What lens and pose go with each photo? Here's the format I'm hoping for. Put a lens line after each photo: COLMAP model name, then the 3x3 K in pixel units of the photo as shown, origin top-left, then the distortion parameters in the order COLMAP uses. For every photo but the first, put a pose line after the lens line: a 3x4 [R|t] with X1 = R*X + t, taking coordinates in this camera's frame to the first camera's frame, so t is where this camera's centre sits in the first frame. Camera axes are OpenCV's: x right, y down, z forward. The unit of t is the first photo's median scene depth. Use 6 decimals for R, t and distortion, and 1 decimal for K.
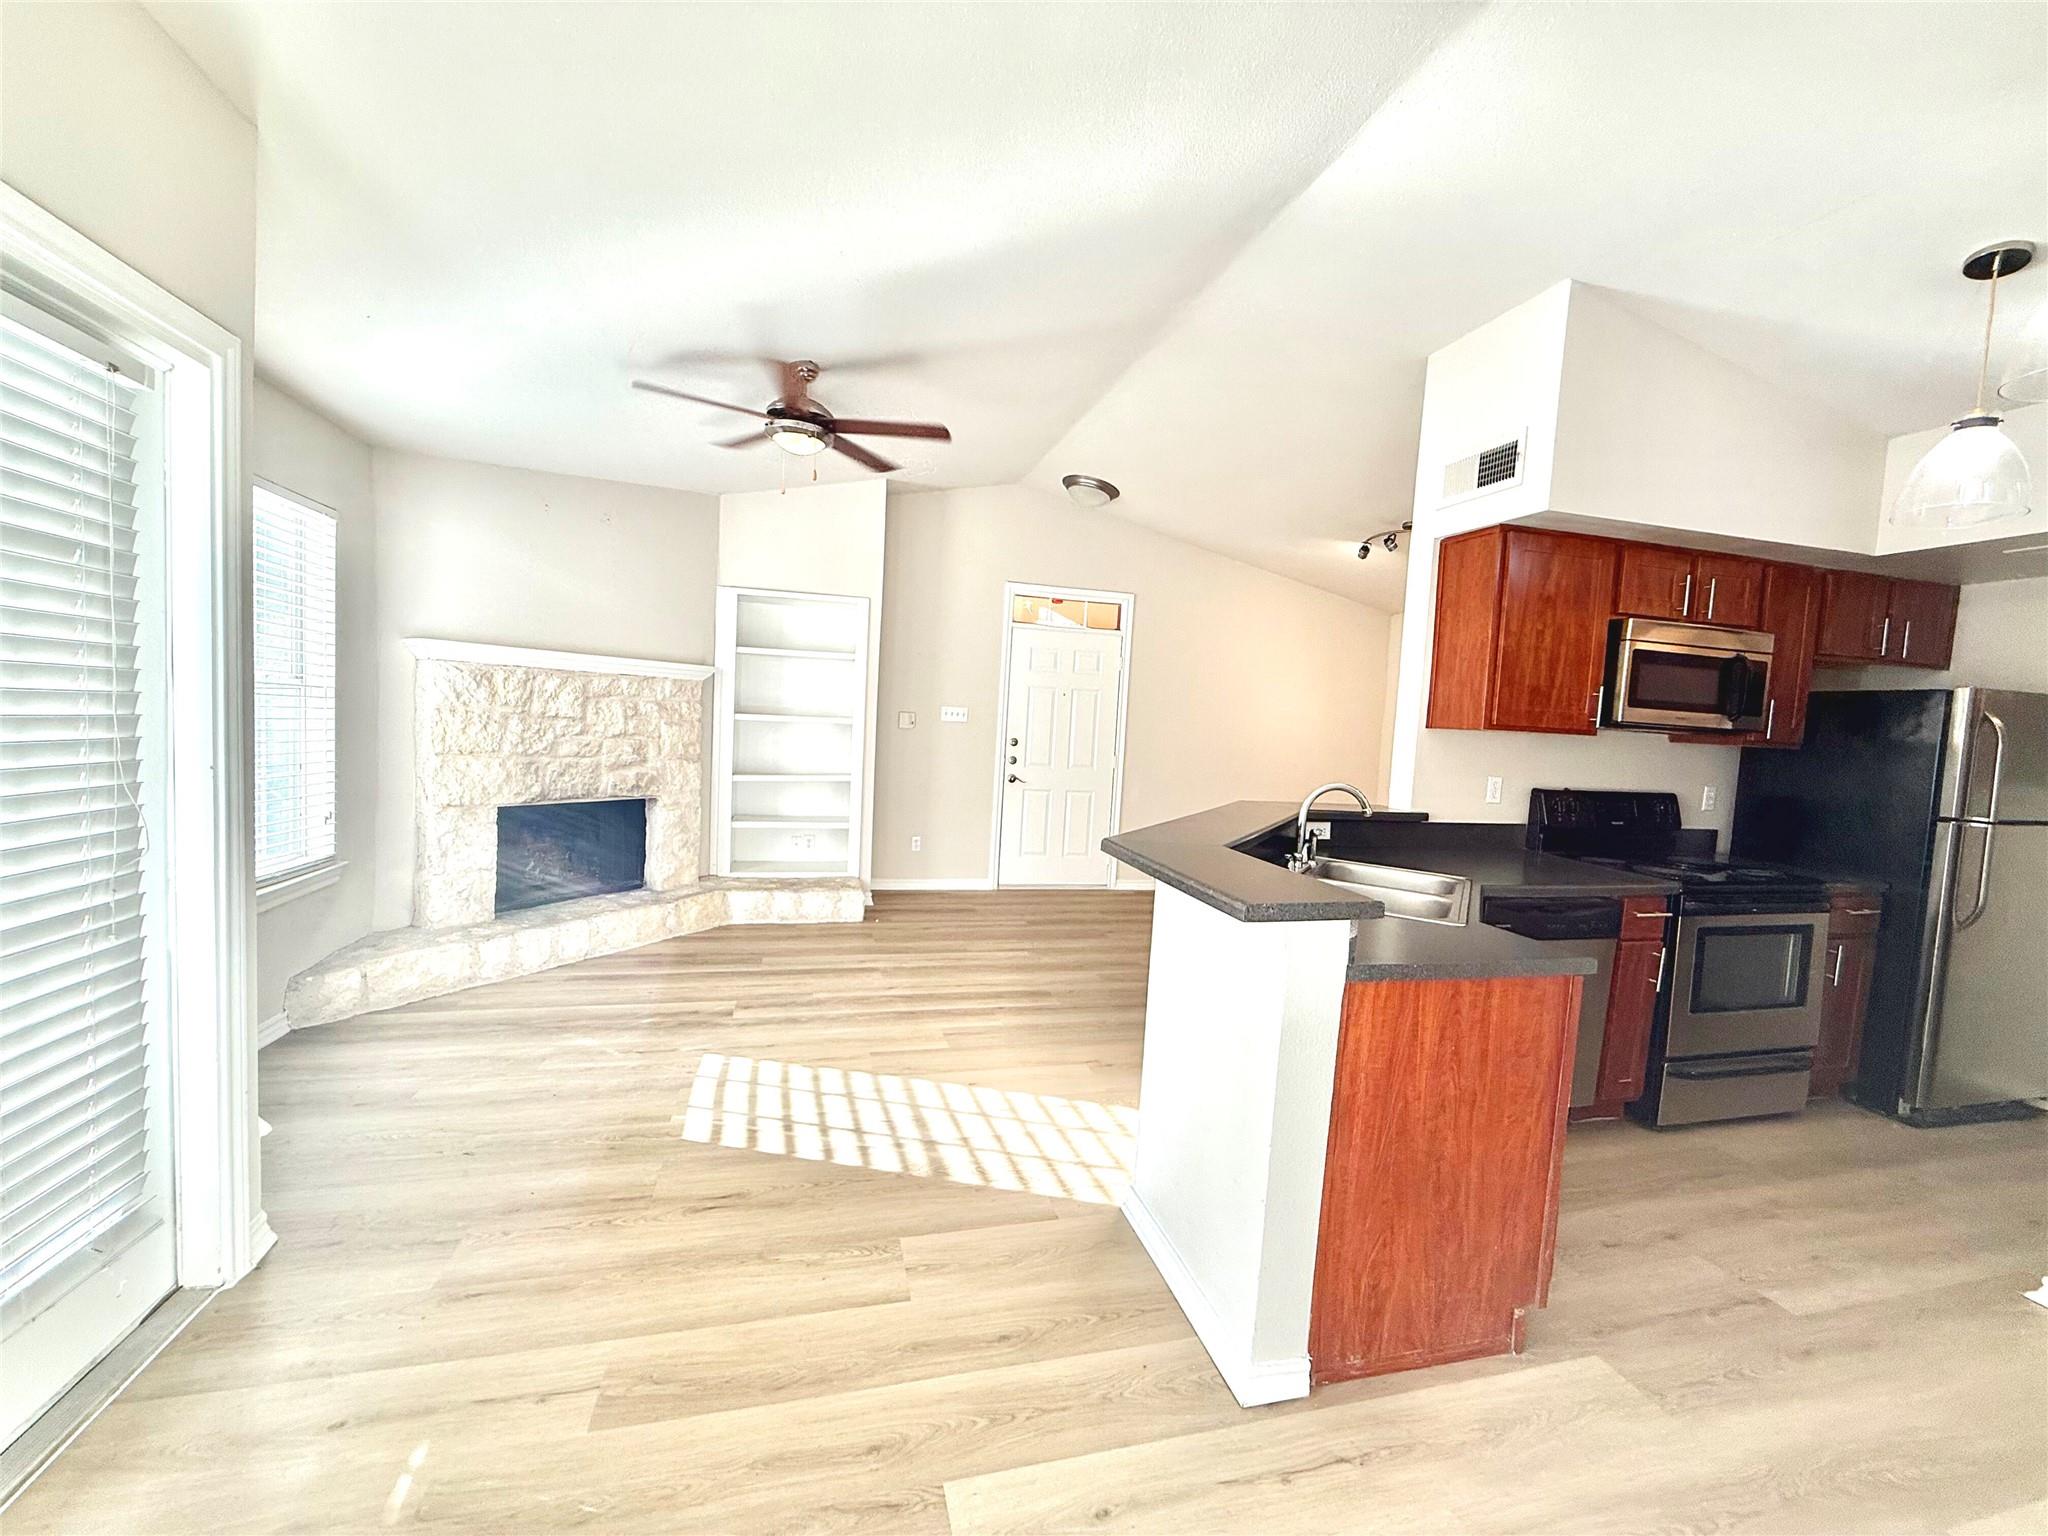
lens RADIAL K [[822.5, 0, 1019.1], [0, 822.5, 768.0], [0, 0, 1]] dist [0.001677, -0.000035]
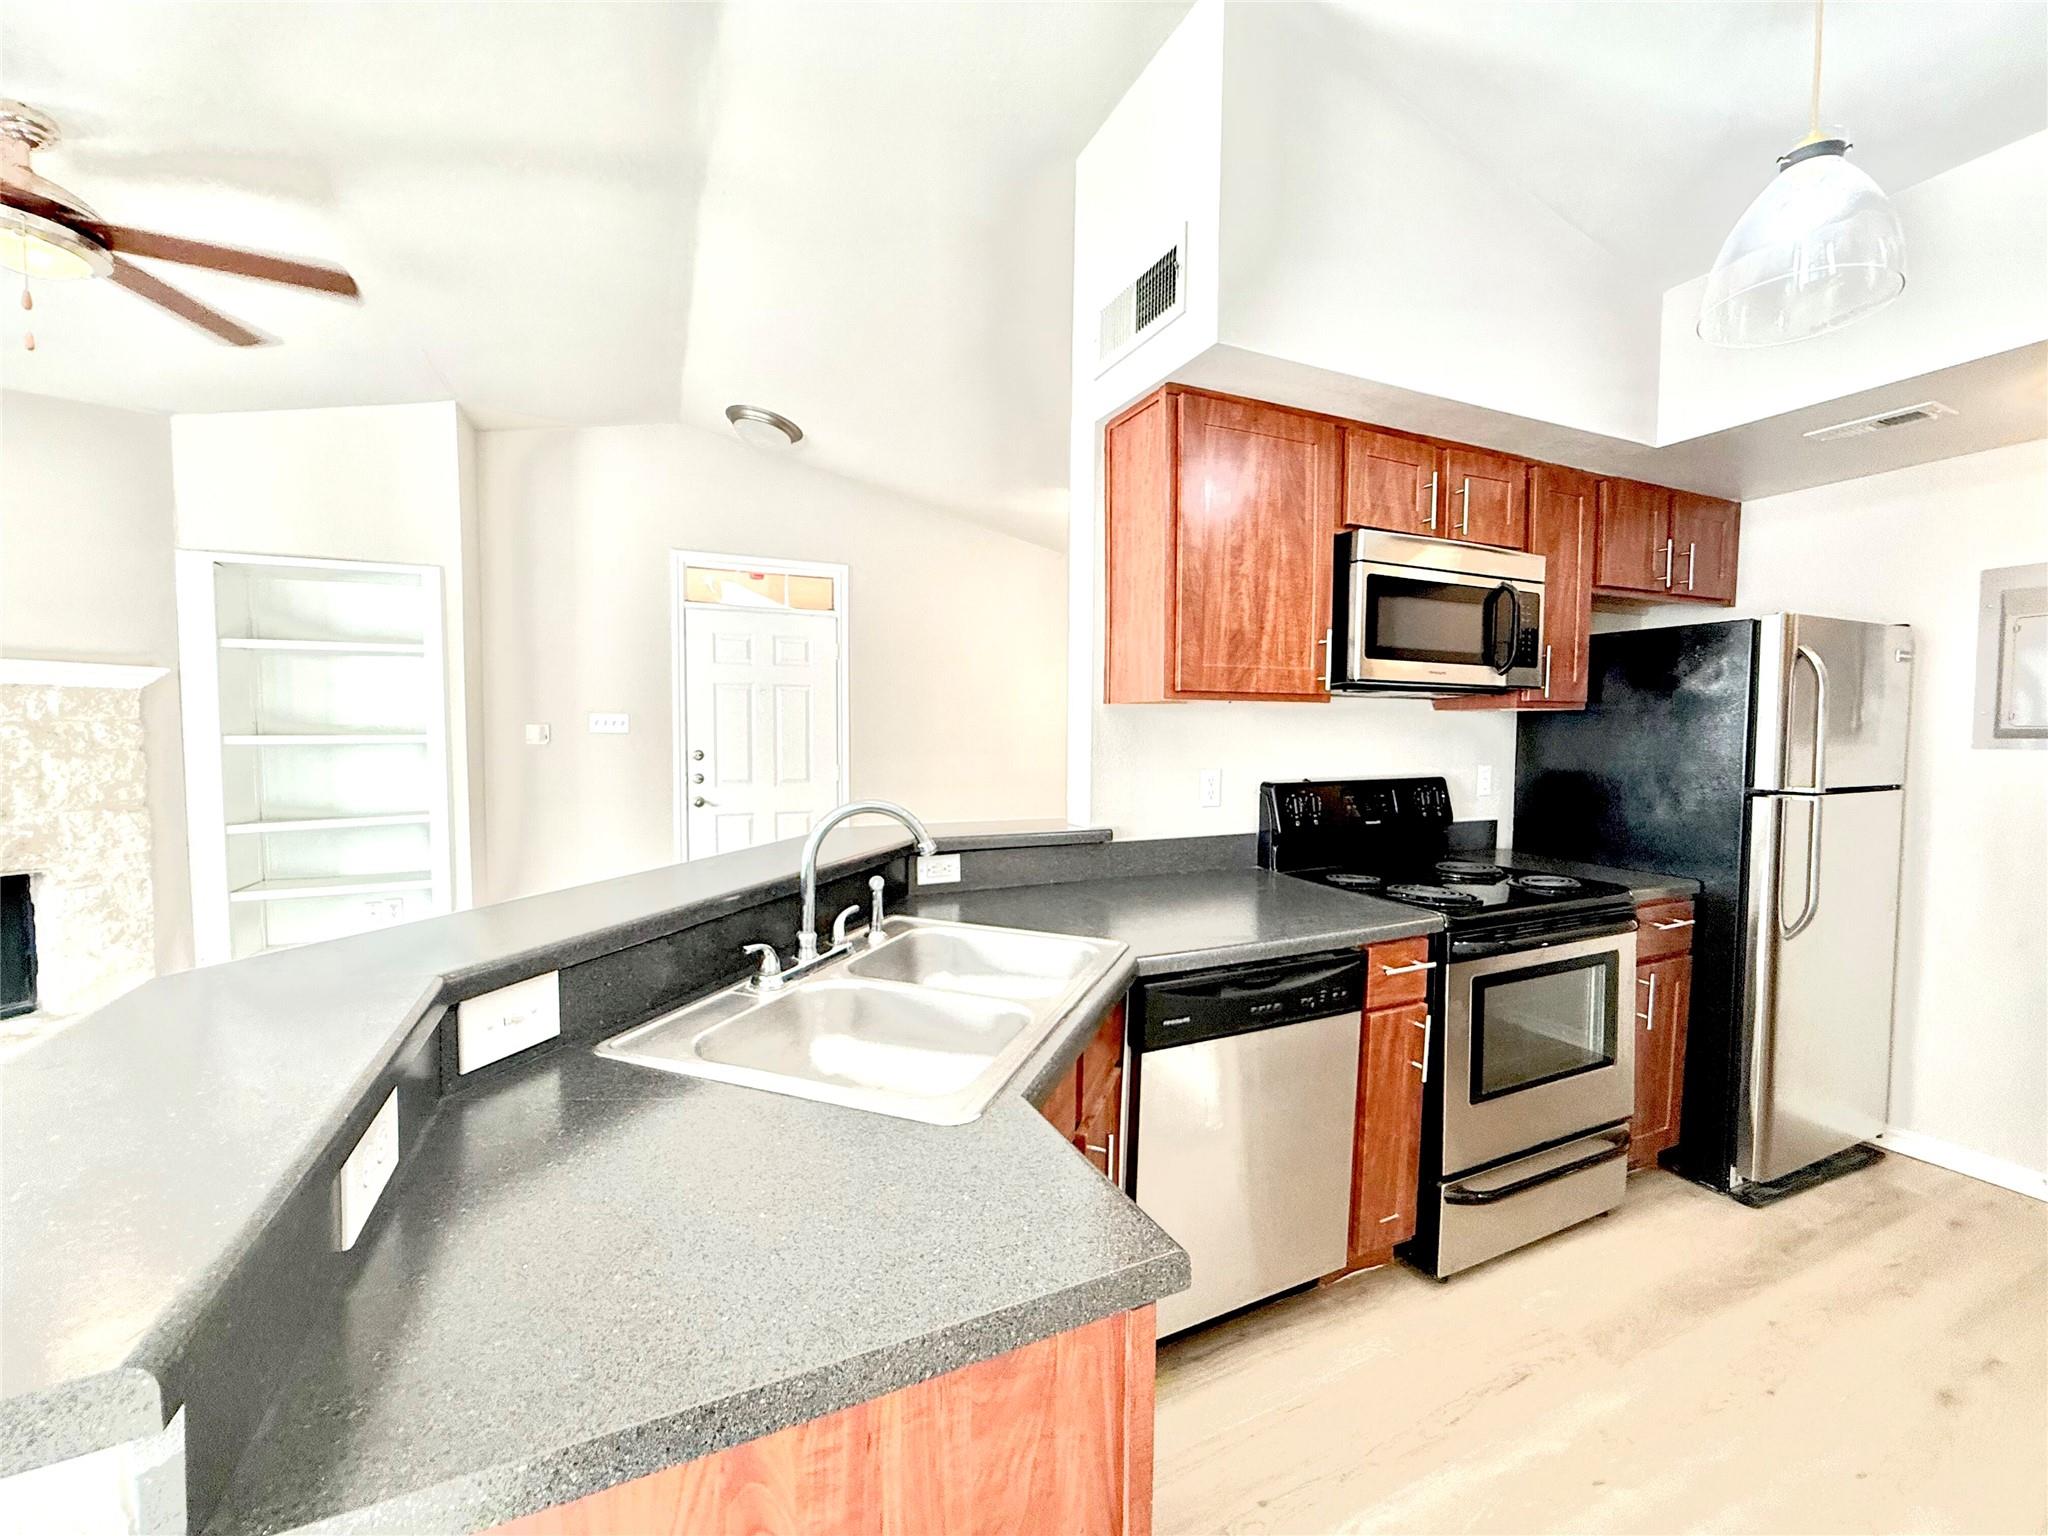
lens RADIAL K [[822.5, 0, 1020.0], [0, 822.5, 766.5], [0, 0, 1]] dist [0.001677, -0.000035]
pose [[0.984444, -0.056346, 0.166420, 0.322342], [0.058218, 0.998283, -0.006391, 0.003652], [-0.165774, 0.015981, 0.986034, 0.356439]]
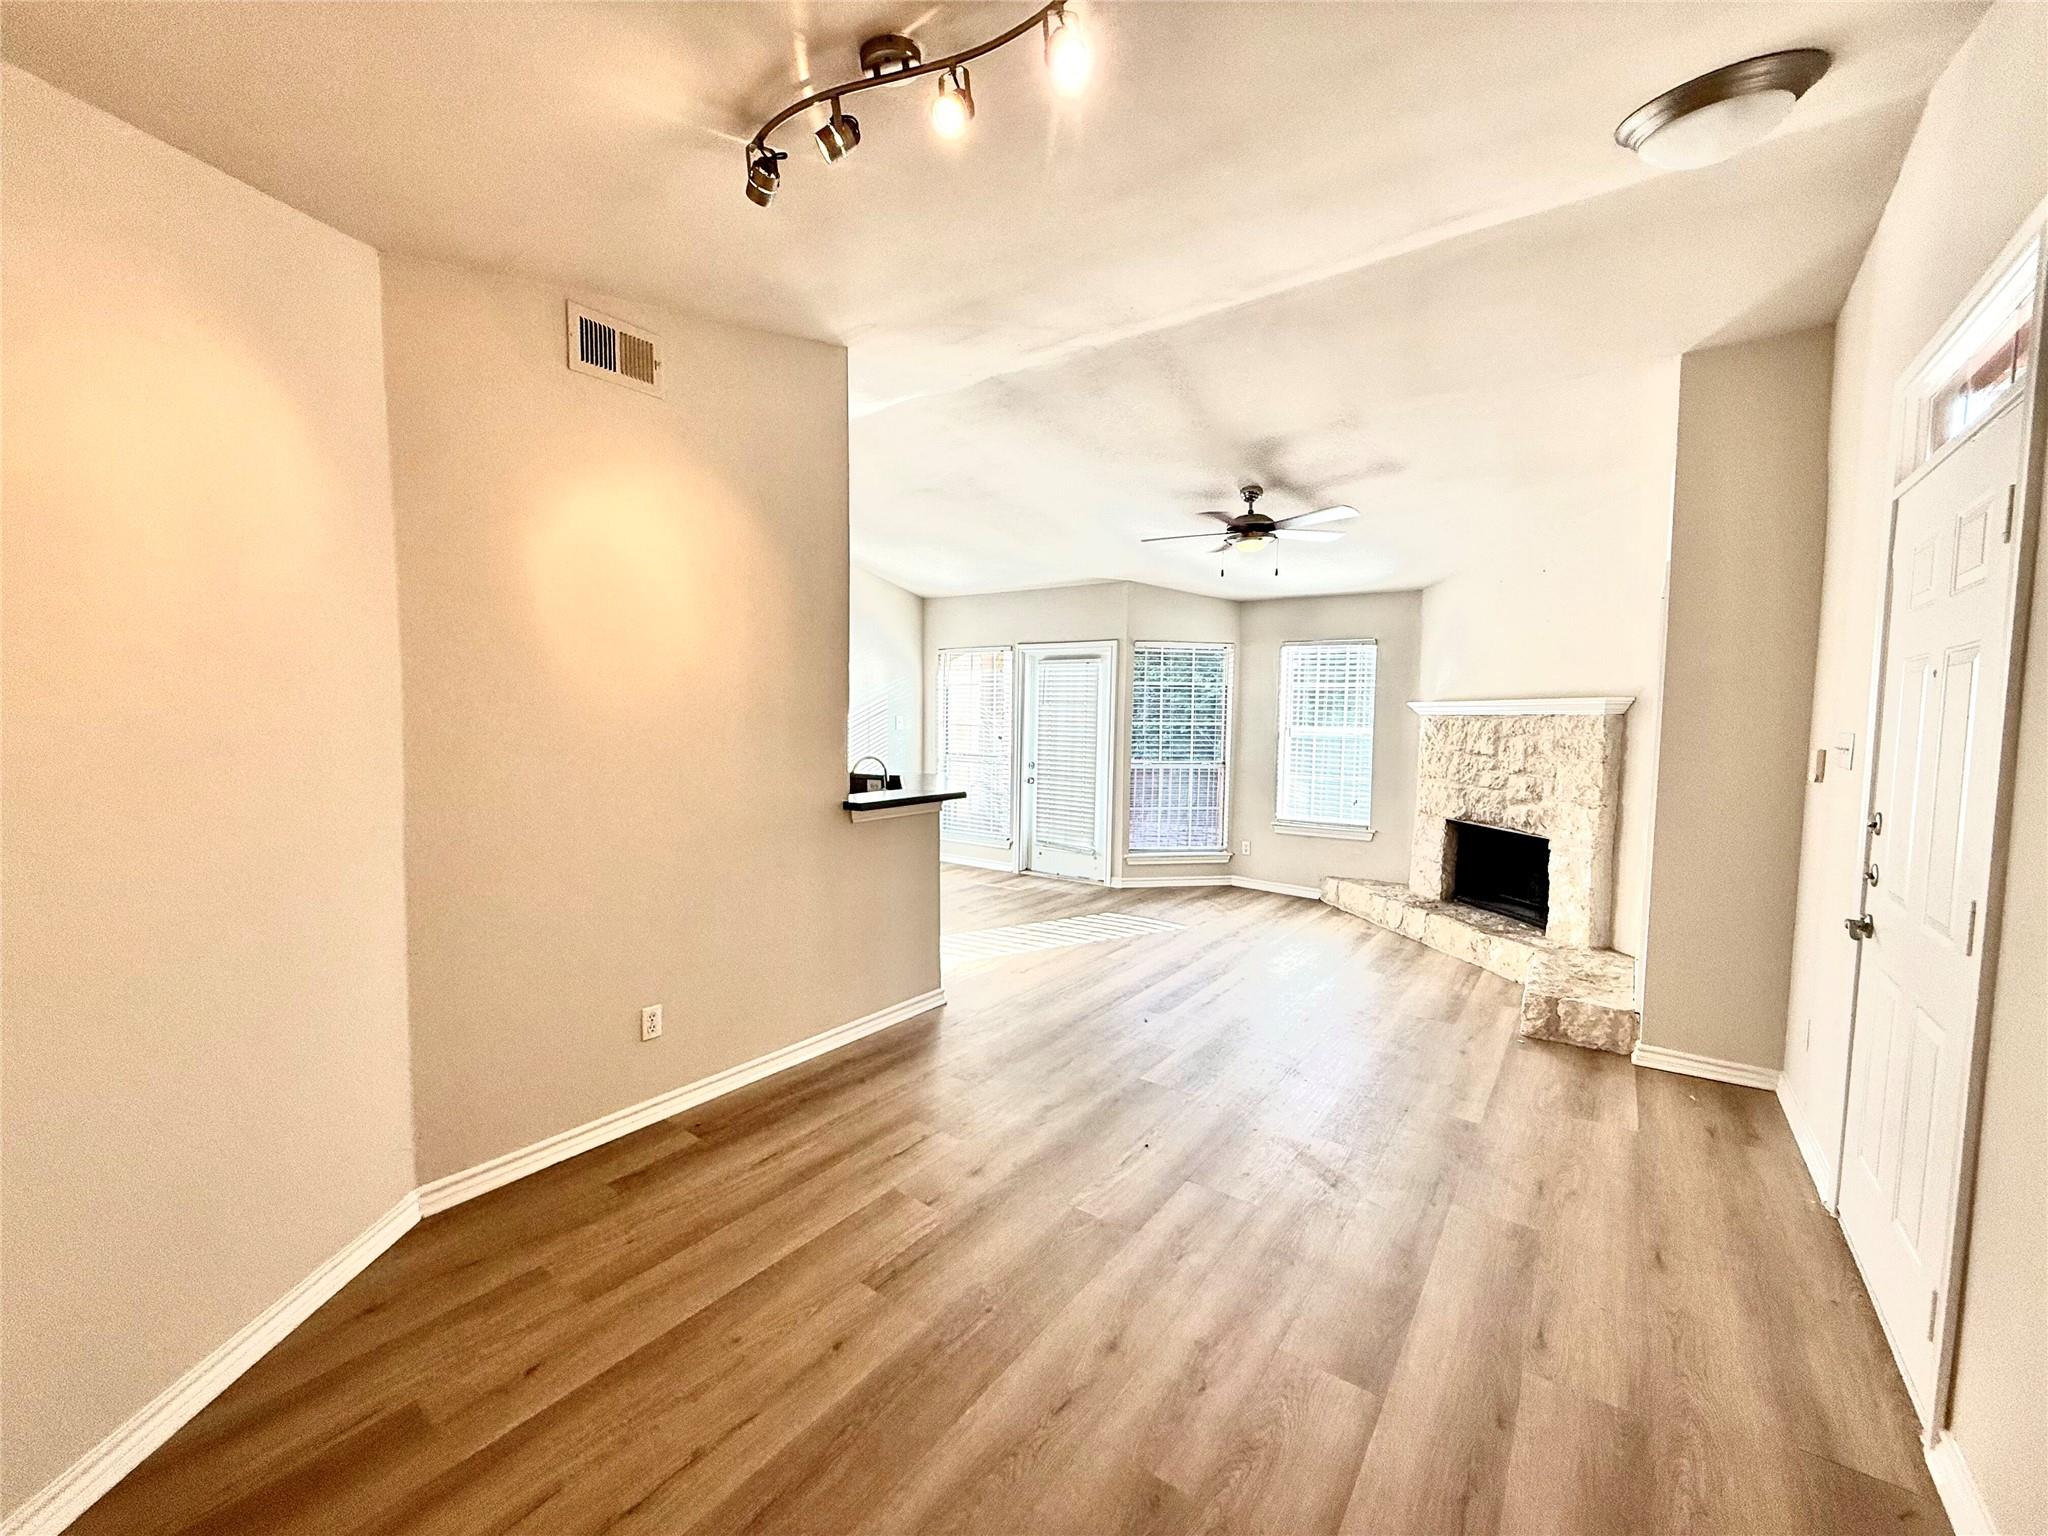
lens RADIAL K [[822.5, 0, 1018.0], [0, 822.5, 774.3], [0, 0, 1]] dist [0.001677, -0.000035]
pose [[-0.773086, -0.023107, -0.633880, 0.995781], [-0.098603, 0.991566, 0.084111, -0.090342], [0.626590, 0.127527, -0.768844, 2.040849]]
